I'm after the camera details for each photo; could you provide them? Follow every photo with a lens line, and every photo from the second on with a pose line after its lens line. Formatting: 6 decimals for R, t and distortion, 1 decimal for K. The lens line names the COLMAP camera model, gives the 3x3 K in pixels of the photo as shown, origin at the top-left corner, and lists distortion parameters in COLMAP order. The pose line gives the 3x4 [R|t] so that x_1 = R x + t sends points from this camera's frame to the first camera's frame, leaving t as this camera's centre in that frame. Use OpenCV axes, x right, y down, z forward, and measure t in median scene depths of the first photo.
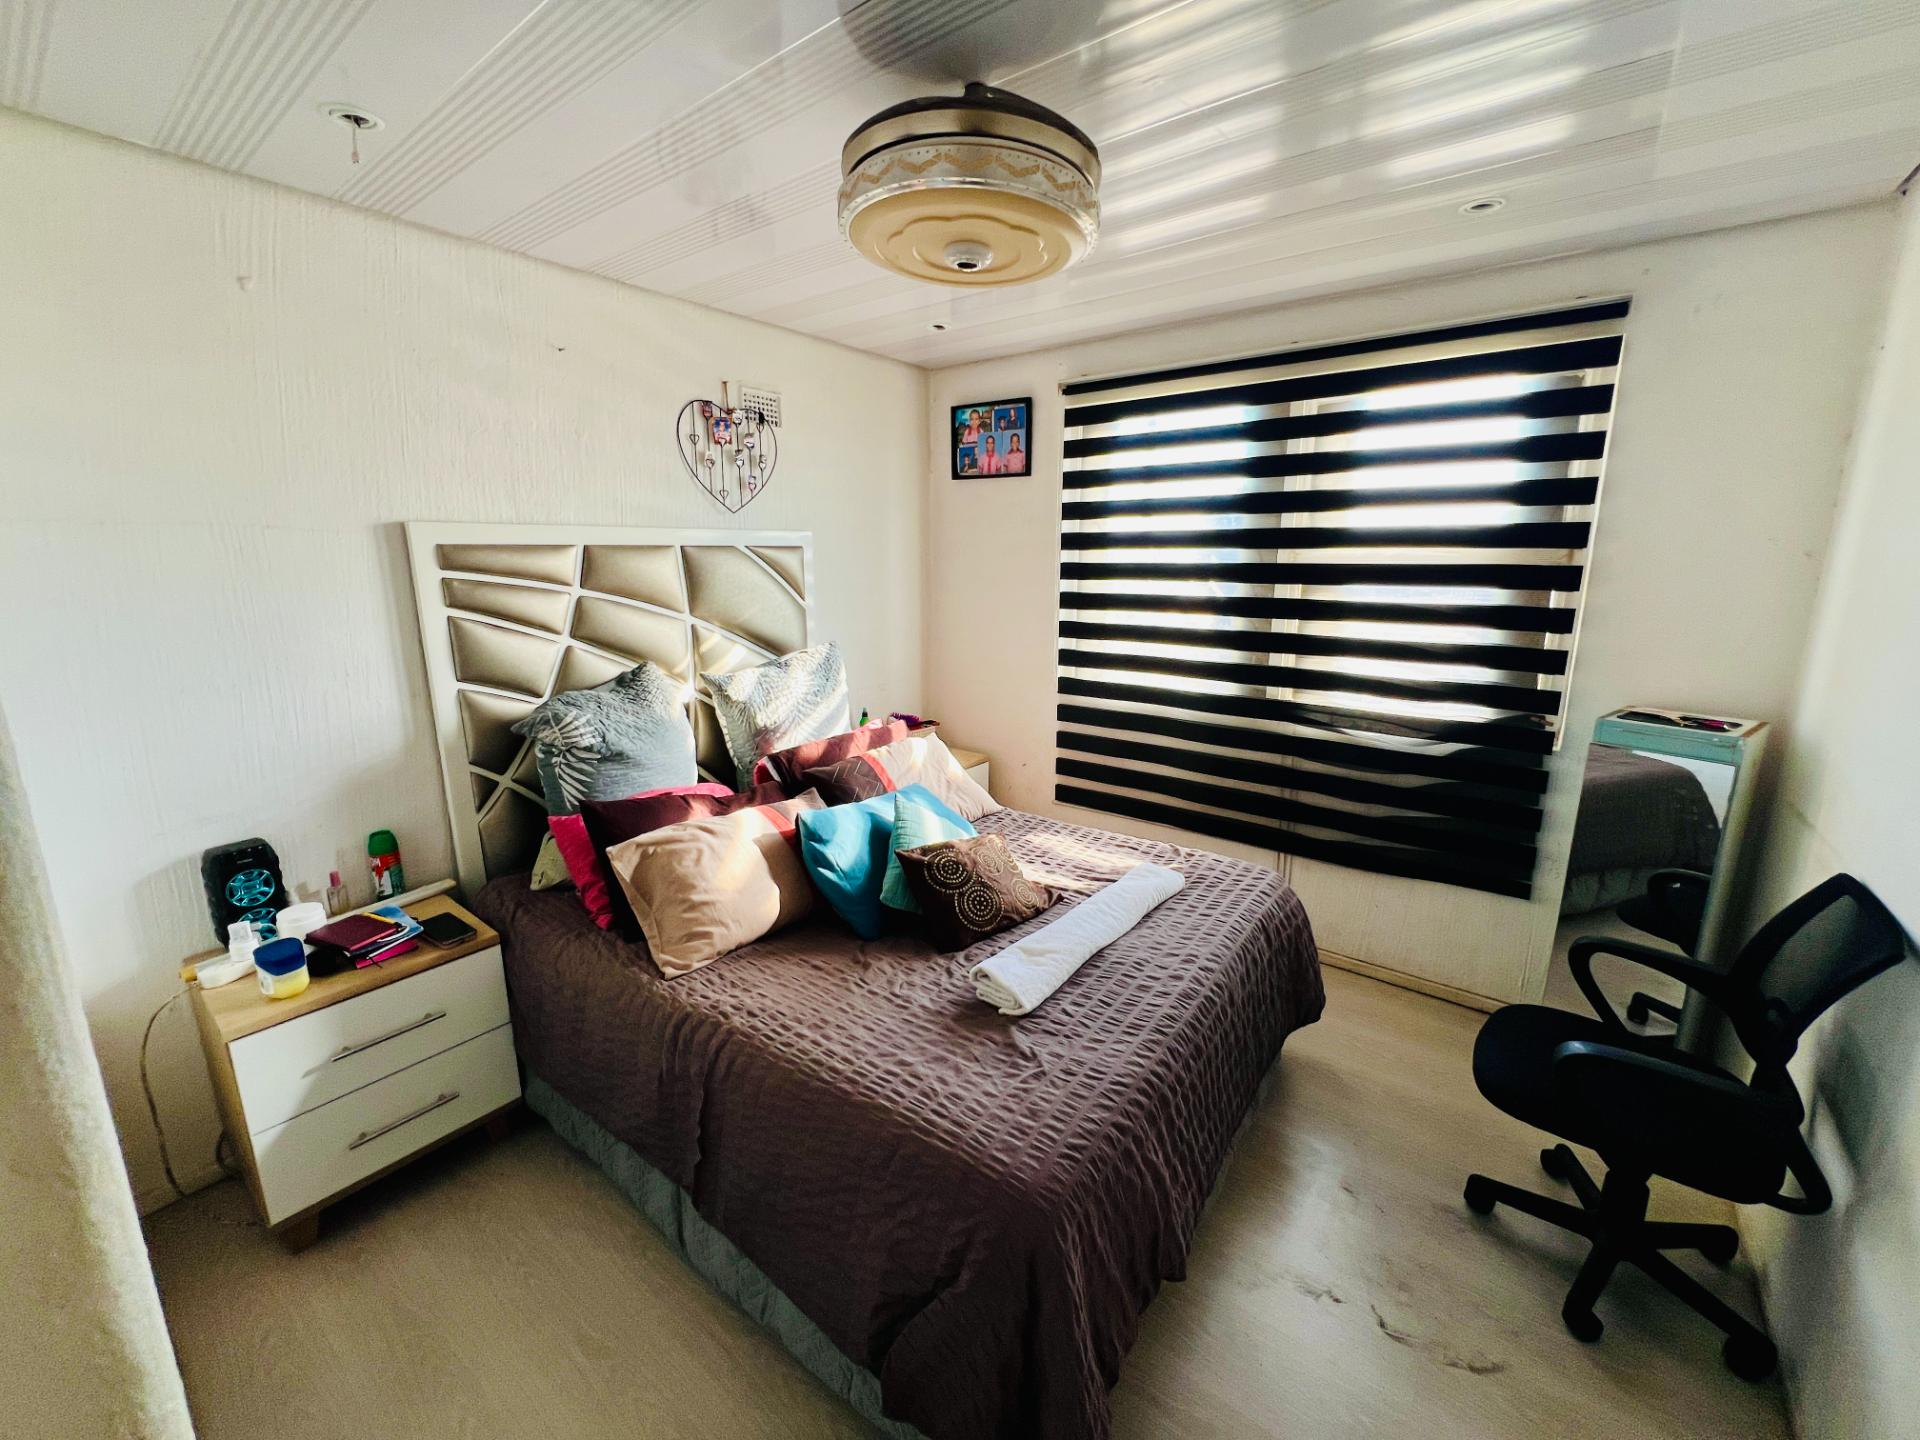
lens RADIAL K [[770.2, 0, 958.8], [0, 770.2, 719.4], [0, 0, 1]] dist [-0.002114, 0.000174]
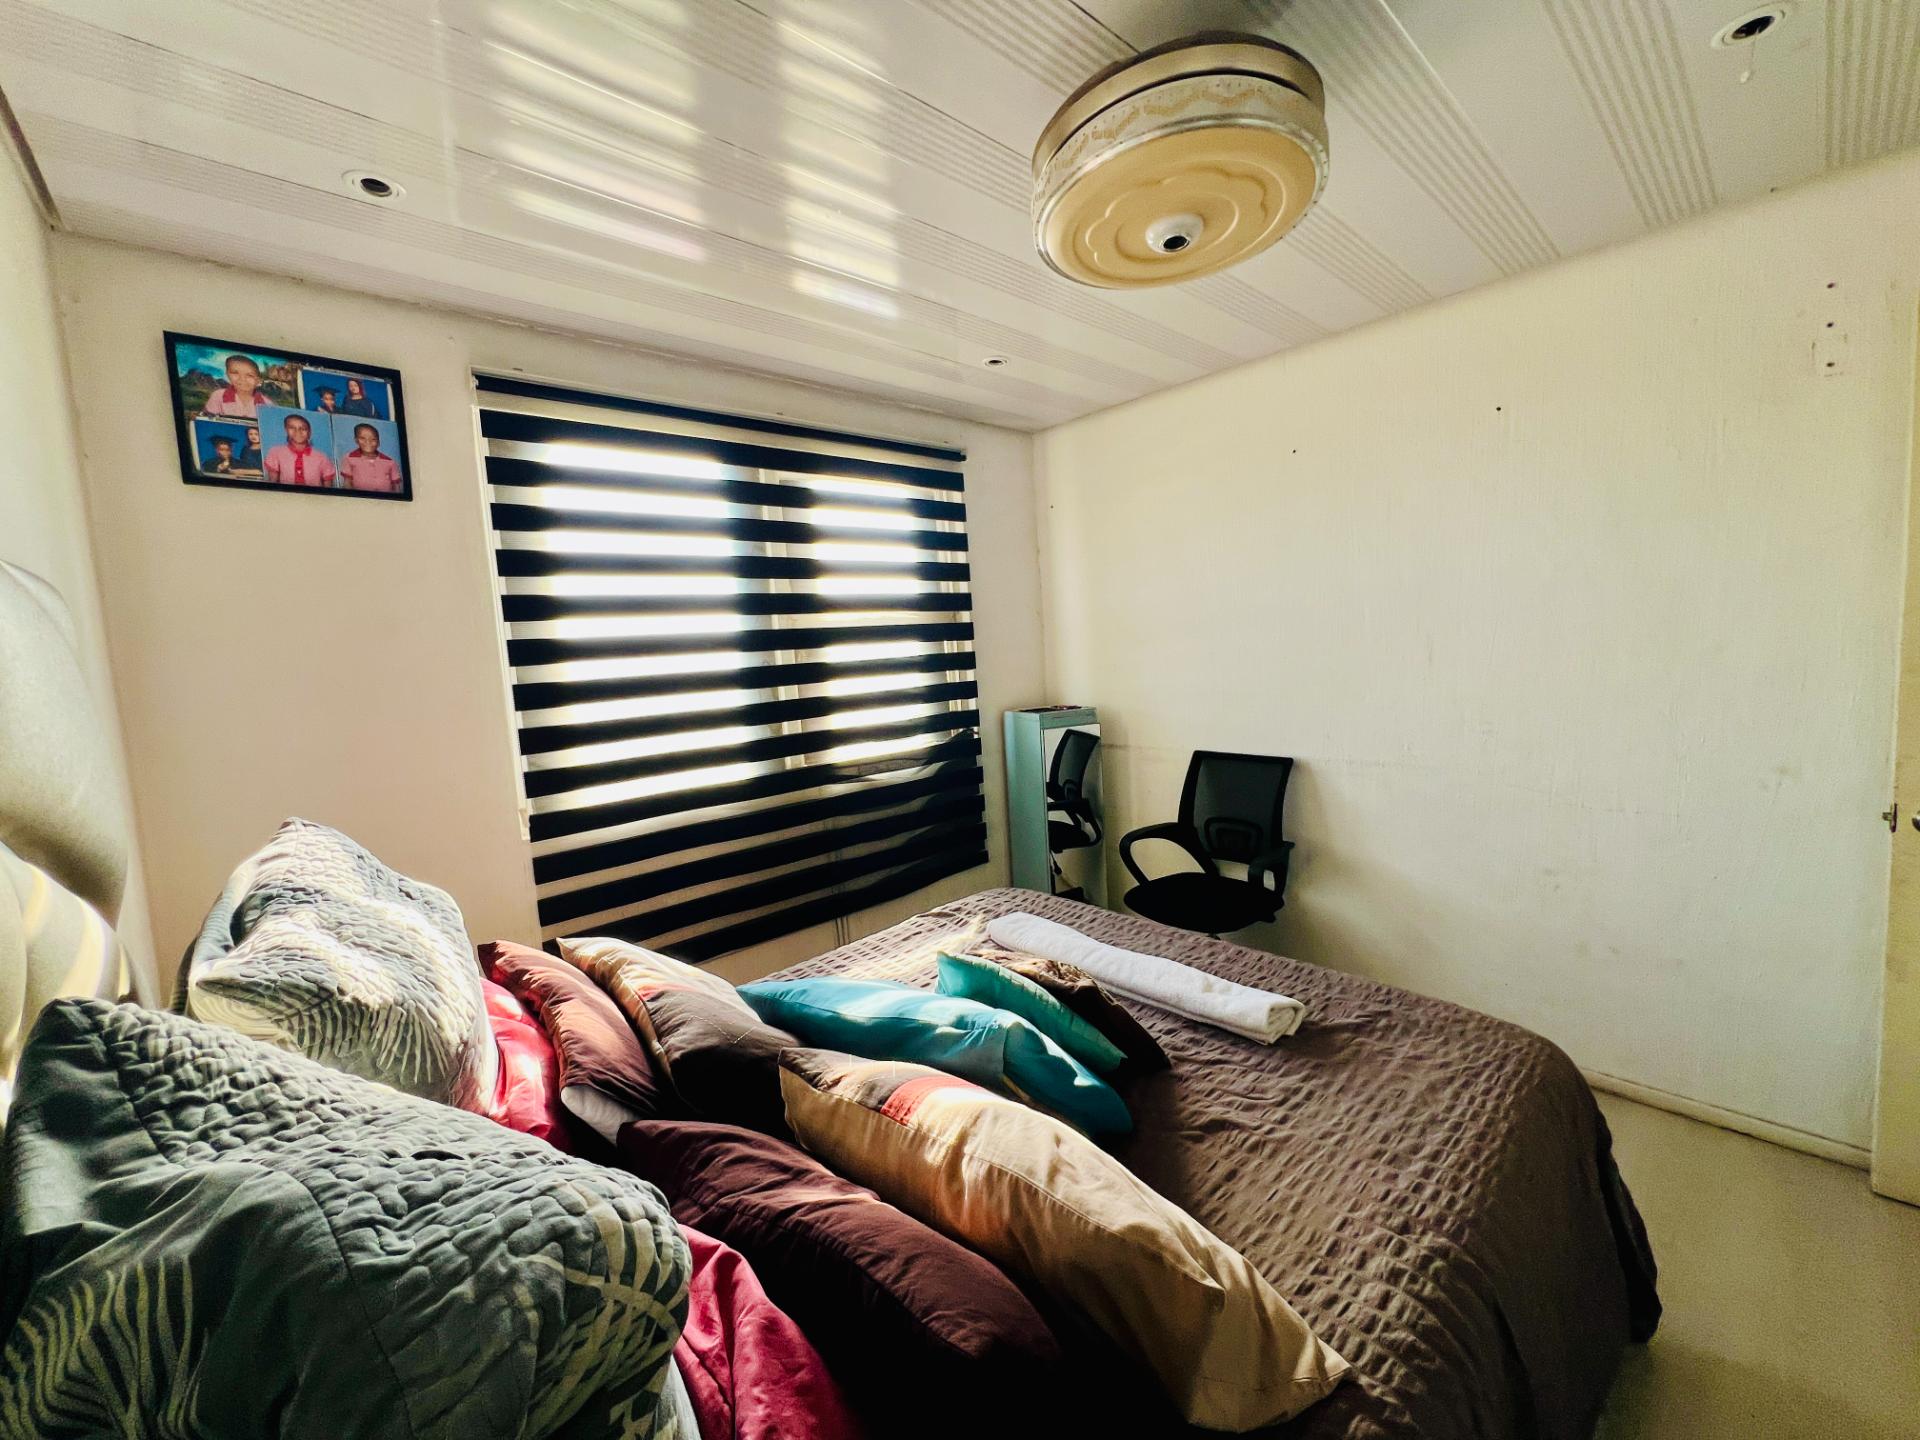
lens RADIAL K [[770.2, 0, 958.1], [0, 770.2, 715.5], [0, 0, 1]] dist [-0.002114, 0.000174]
pose [[0.177968, -0.099985, 0.978943, -0.453674], [0.268922, 0.961897, 0.049355, -0.076592], [-0.946577, 0.254476, 0.198075, 0.553962]]
